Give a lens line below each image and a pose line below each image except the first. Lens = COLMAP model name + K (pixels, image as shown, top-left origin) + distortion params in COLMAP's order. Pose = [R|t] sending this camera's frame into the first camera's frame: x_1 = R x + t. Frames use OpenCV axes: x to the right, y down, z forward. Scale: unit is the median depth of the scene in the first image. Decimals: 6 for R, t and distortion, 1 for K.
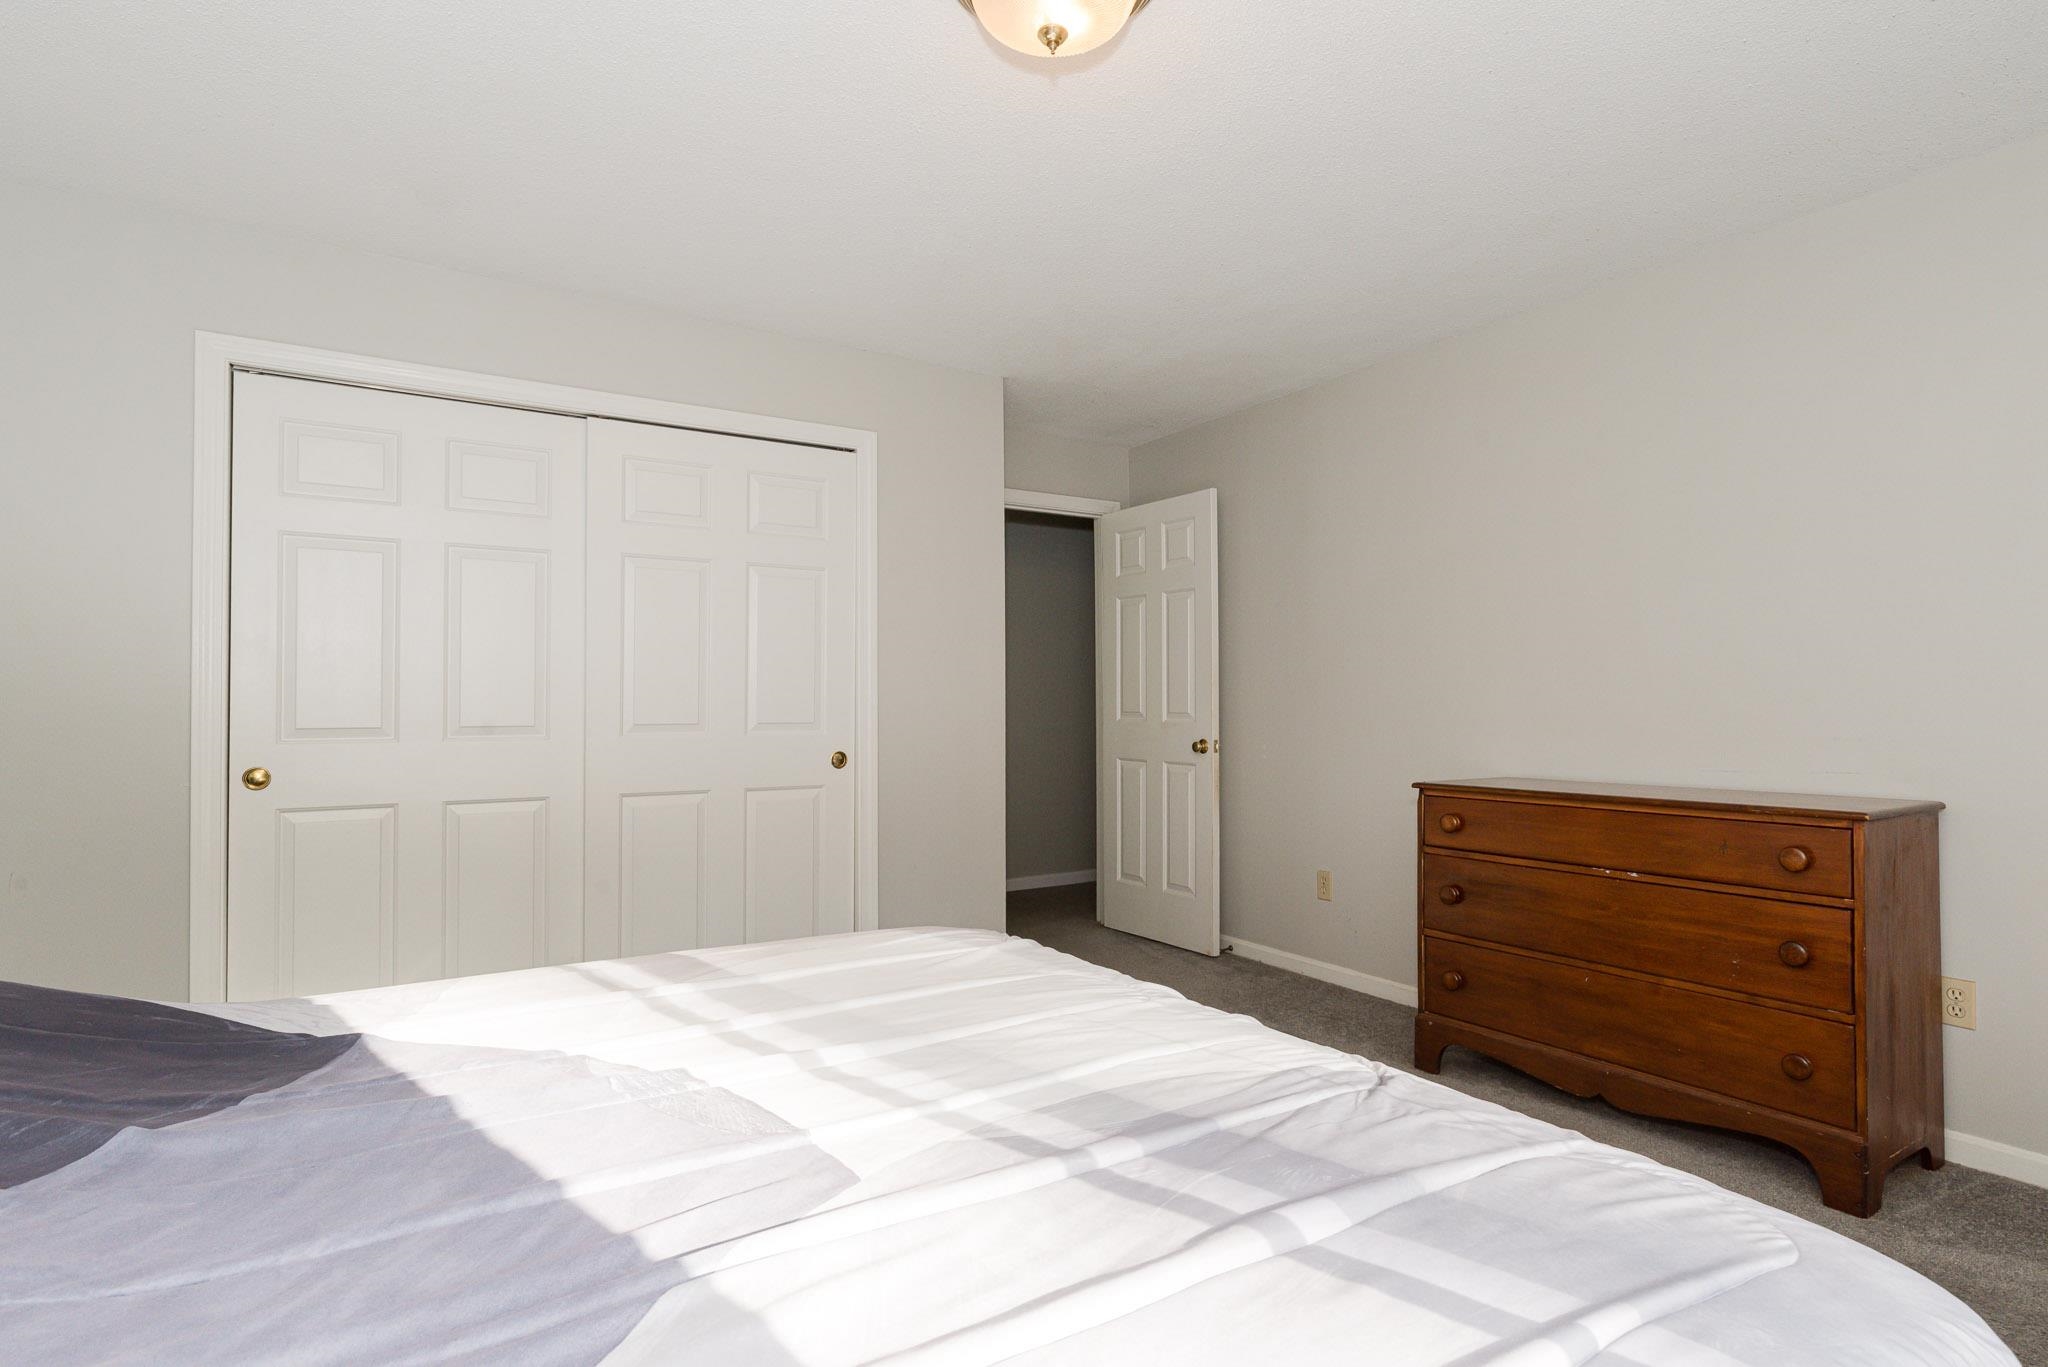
lens RADIAL K [[1005.9, 0, 1019.2], [0, 1005.9, 691.5], [0, 0, 1]] dist [0.000360, -0.000393]
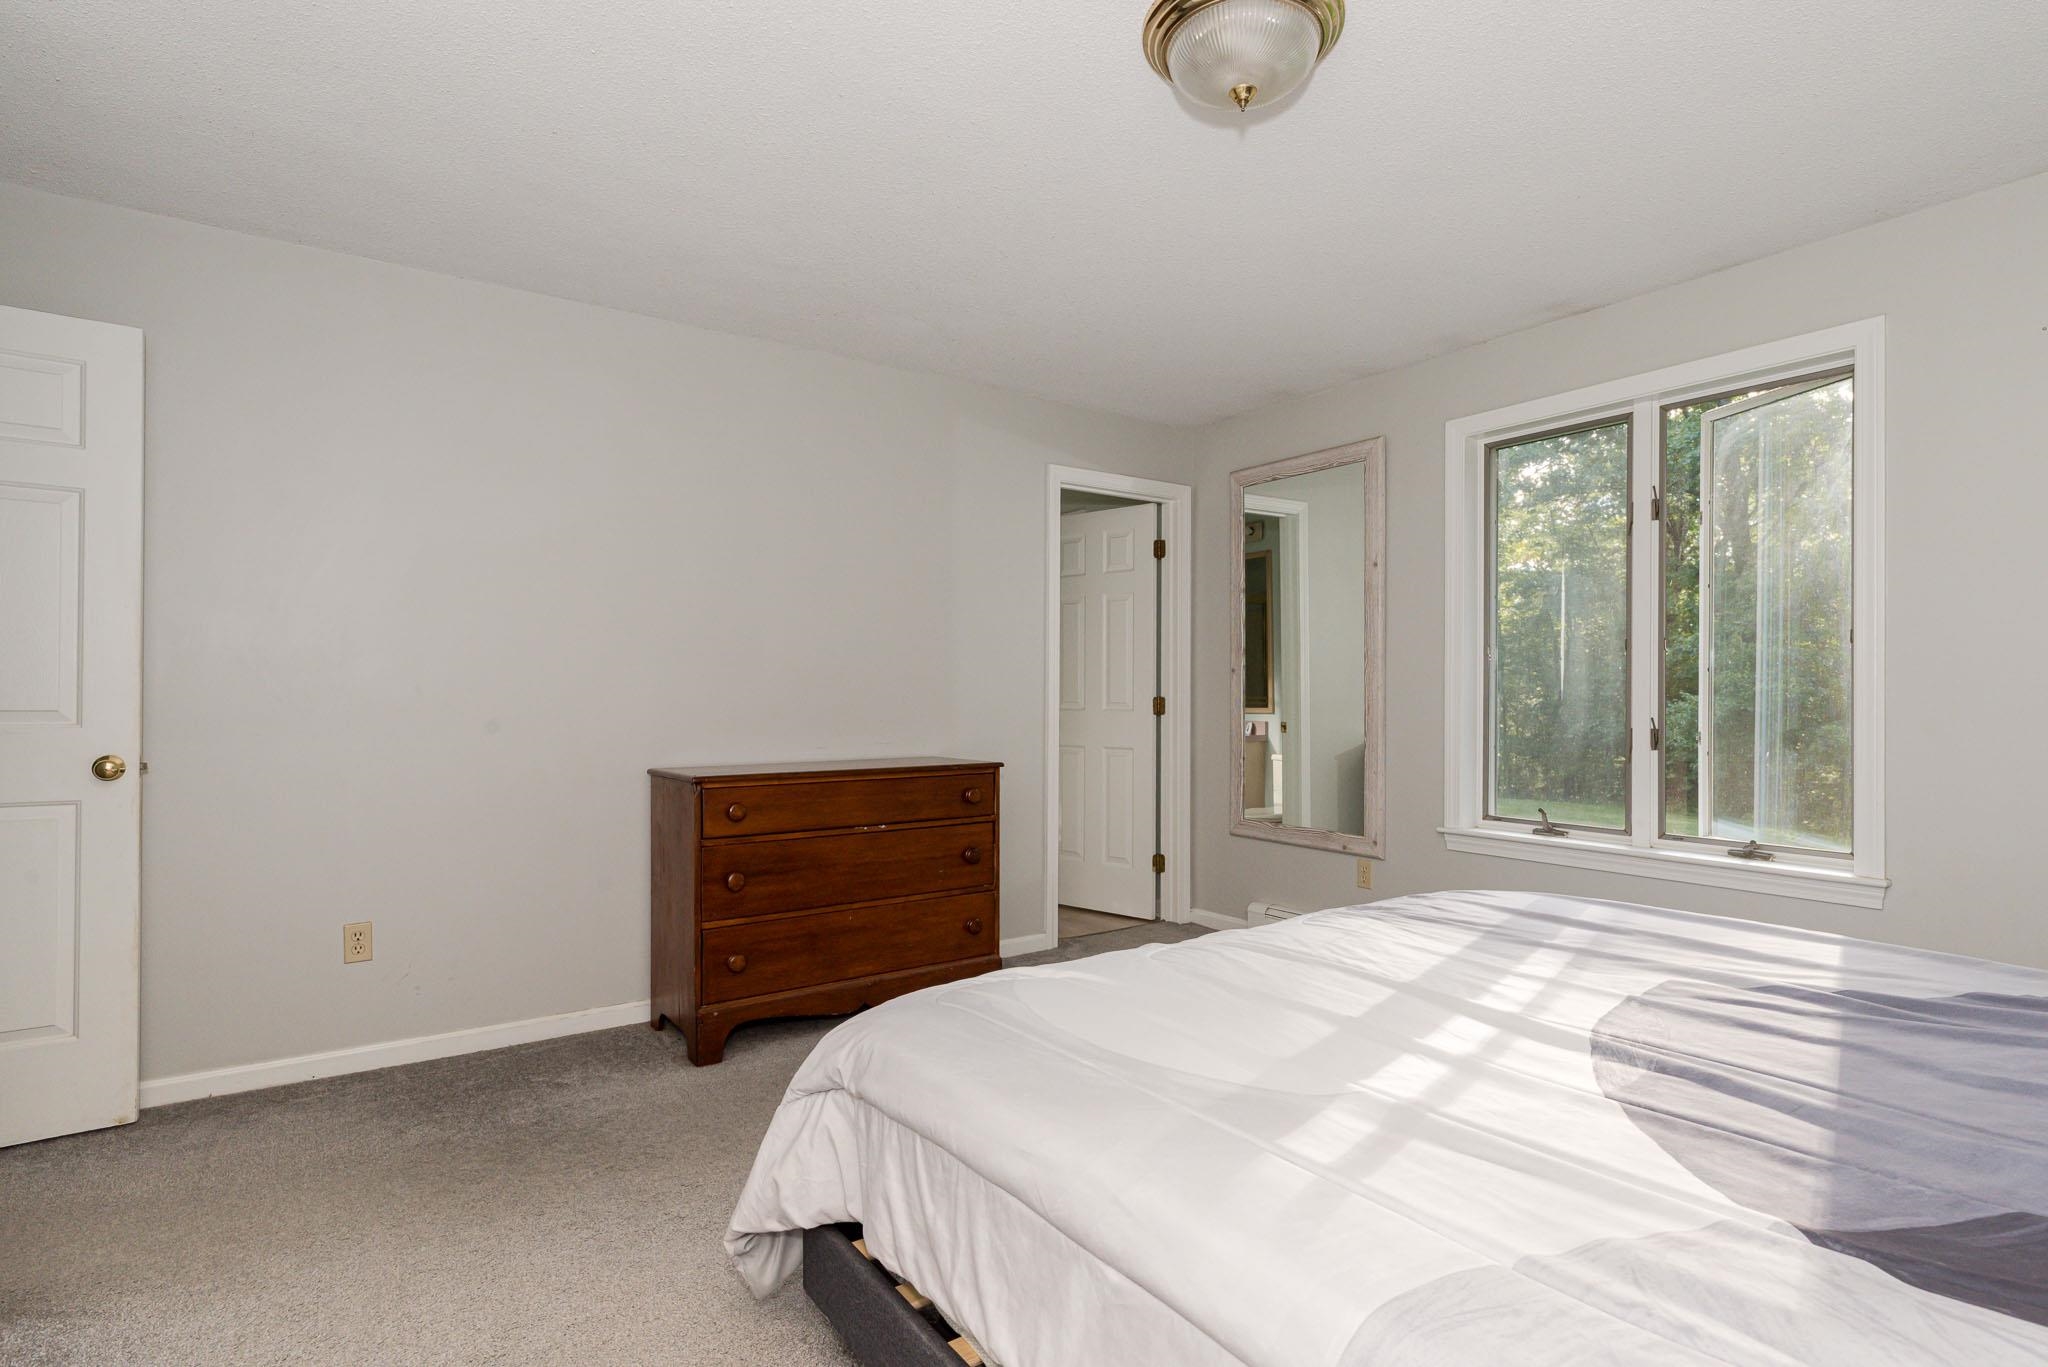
lens RADIAL K [[1005.9, 0, 1019.2], [0, 1005.9, 691.5], [0, 0, 1]] dist [0.000360, -0.000393]
pose [[-0.038231, 0.009291, 0.999226, -0.701286], [-0.016052, 0.999822, -0.009911, 0.014258], [-0.999140, -0.016419, -0.038075, 0.849939]]
